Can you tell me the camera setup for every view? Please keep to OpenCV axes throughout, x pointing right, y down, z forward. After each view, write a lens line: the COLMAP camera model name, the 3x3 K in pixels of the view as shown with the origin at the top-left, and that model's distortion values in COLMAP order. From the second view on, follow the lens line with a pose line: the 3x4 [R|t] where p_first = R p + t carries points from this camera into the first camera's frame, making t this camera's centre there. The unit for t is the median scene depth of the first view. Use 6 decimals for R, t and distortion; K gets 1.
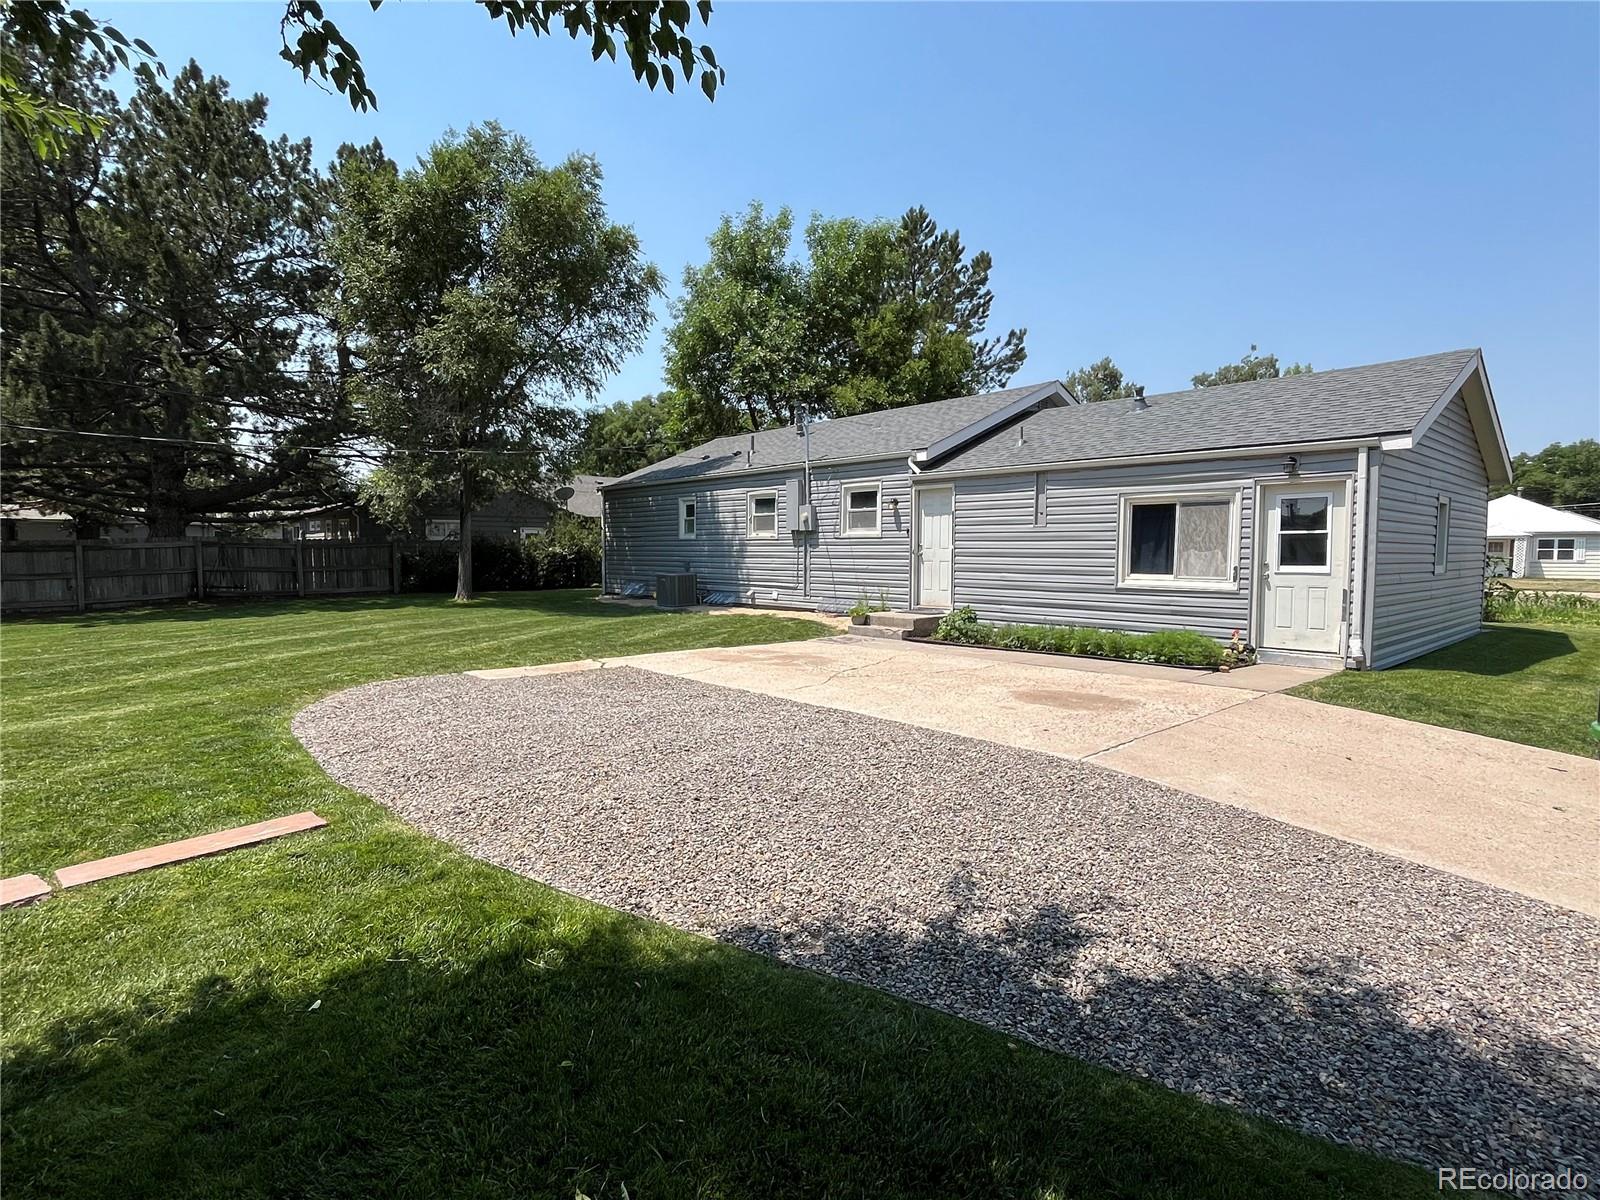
lens RADIAL K [[795.4, 0, 797.7], [0, 795.4, 600.2], [0, 0, 1]] dist [-0.005703, 0.001151]
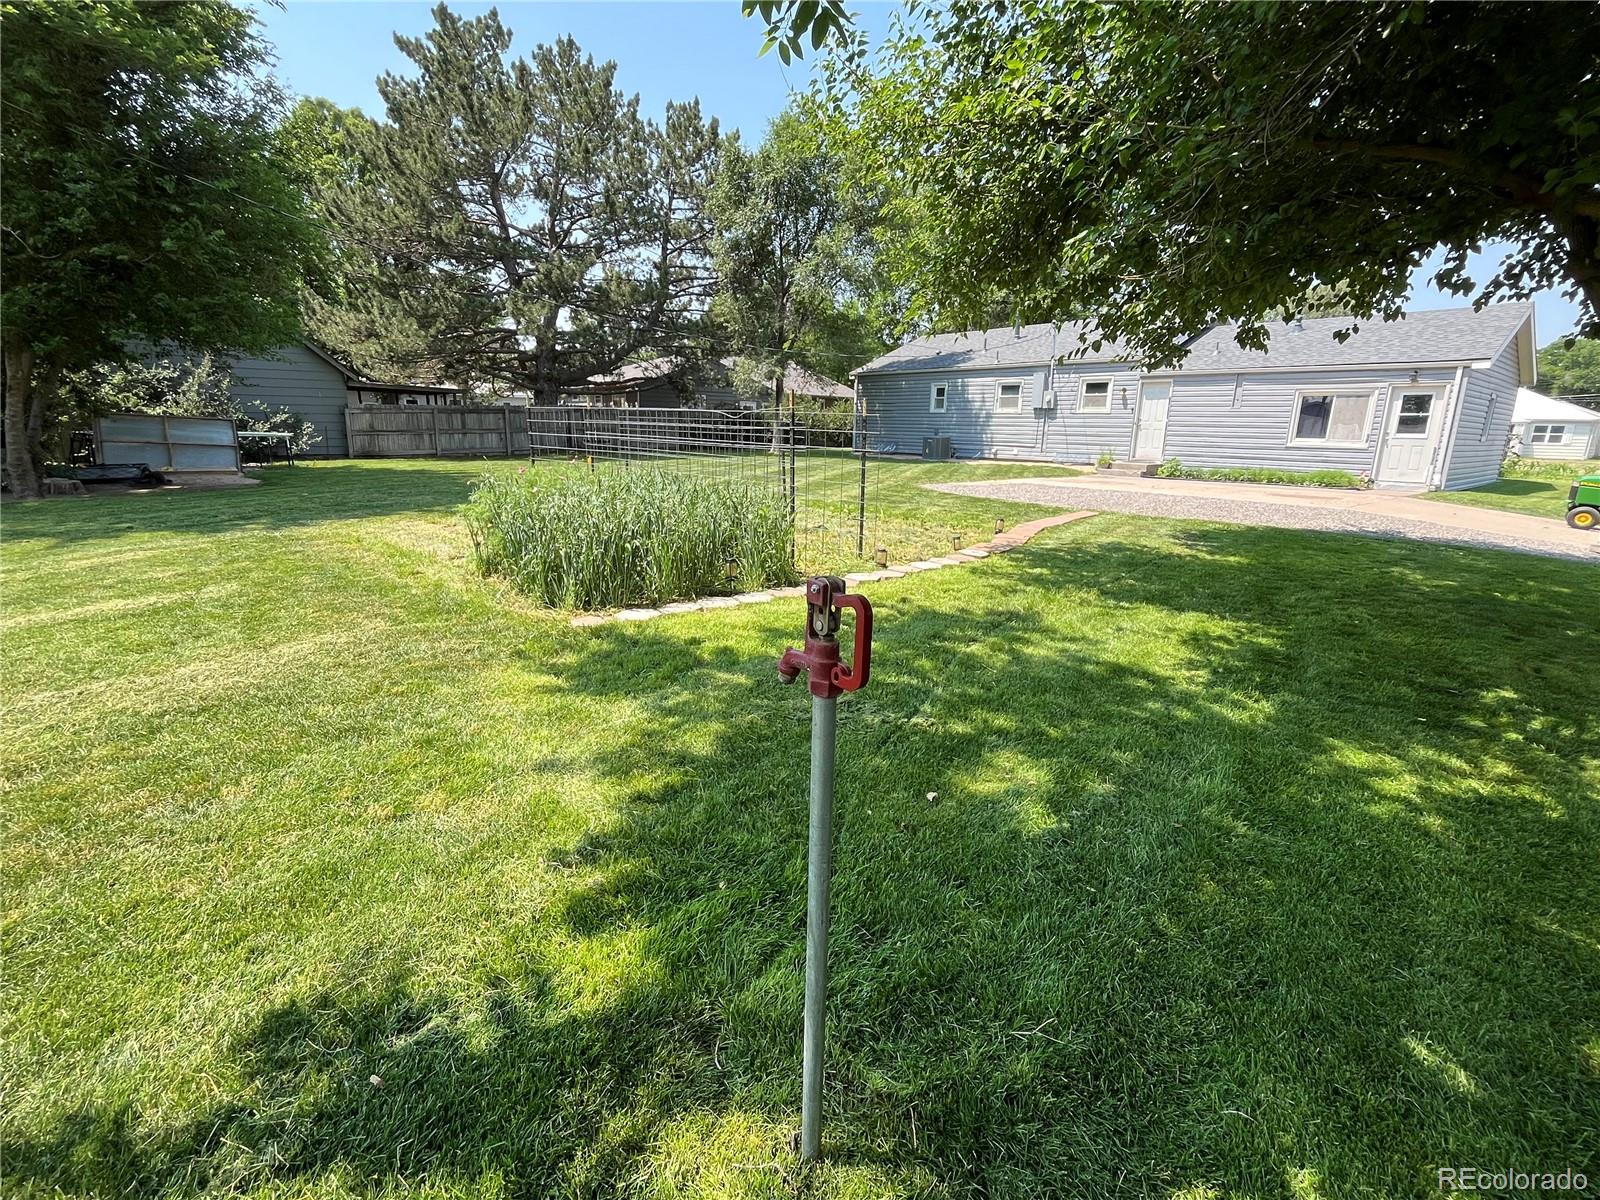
lens RADIAL K [[709.5, 0, 806.0], [0, 709.5, 592.0], [0, 0, 1]] dist [-0.001102, -0.000190]
pose [[0.999368, 0.024072, -0.026144, -0.450025], [-0.019354, 0.985647, 0.167709, 0.044604], [0.029805, -0.167097, 0.985490, -0.448425]]
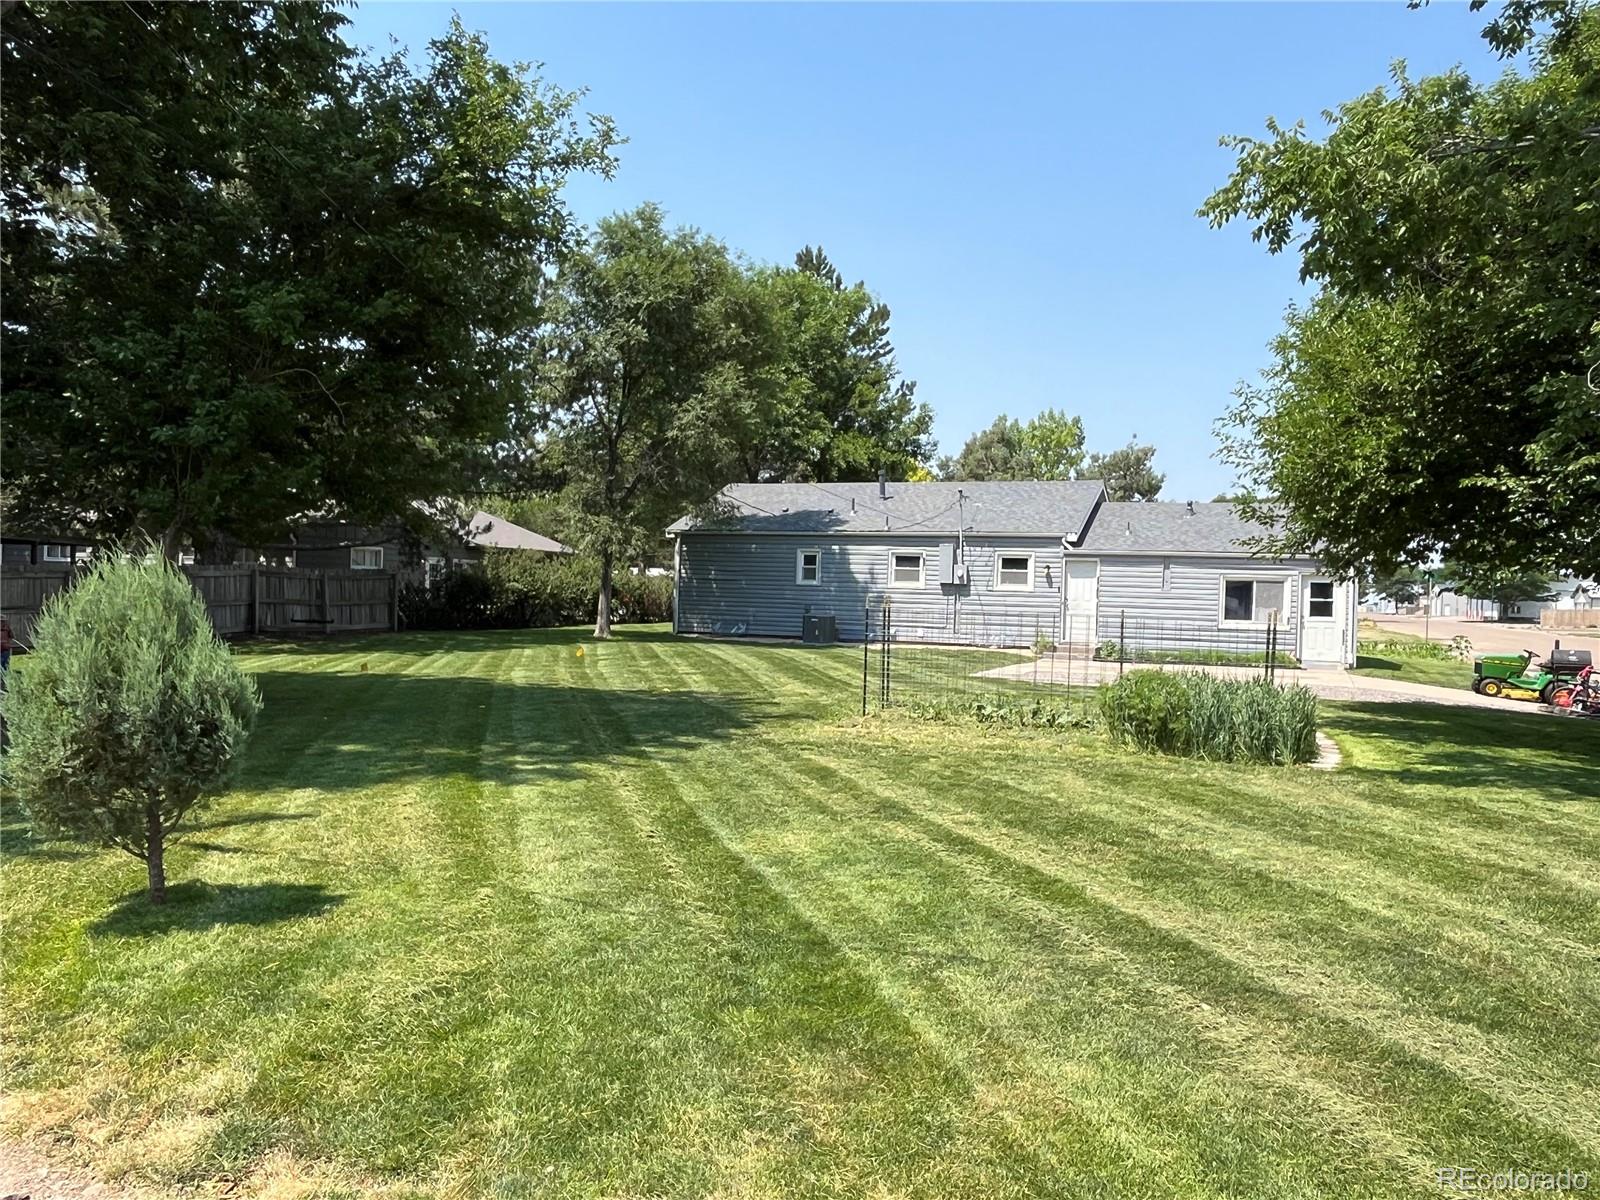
lens RADIAL K [[1171.9, 0, 799.4], [0, 1171.9, 603.7], [0, 0, 1]] dist [0.010520, 0.001068]
pose [[0.903034, 0.018986, 0.429150, -1.172017], [0.000206, 0.999004, -0.044630, 0.034799], [-0.429570, 0.040390, 0.902130, -0.698773]]
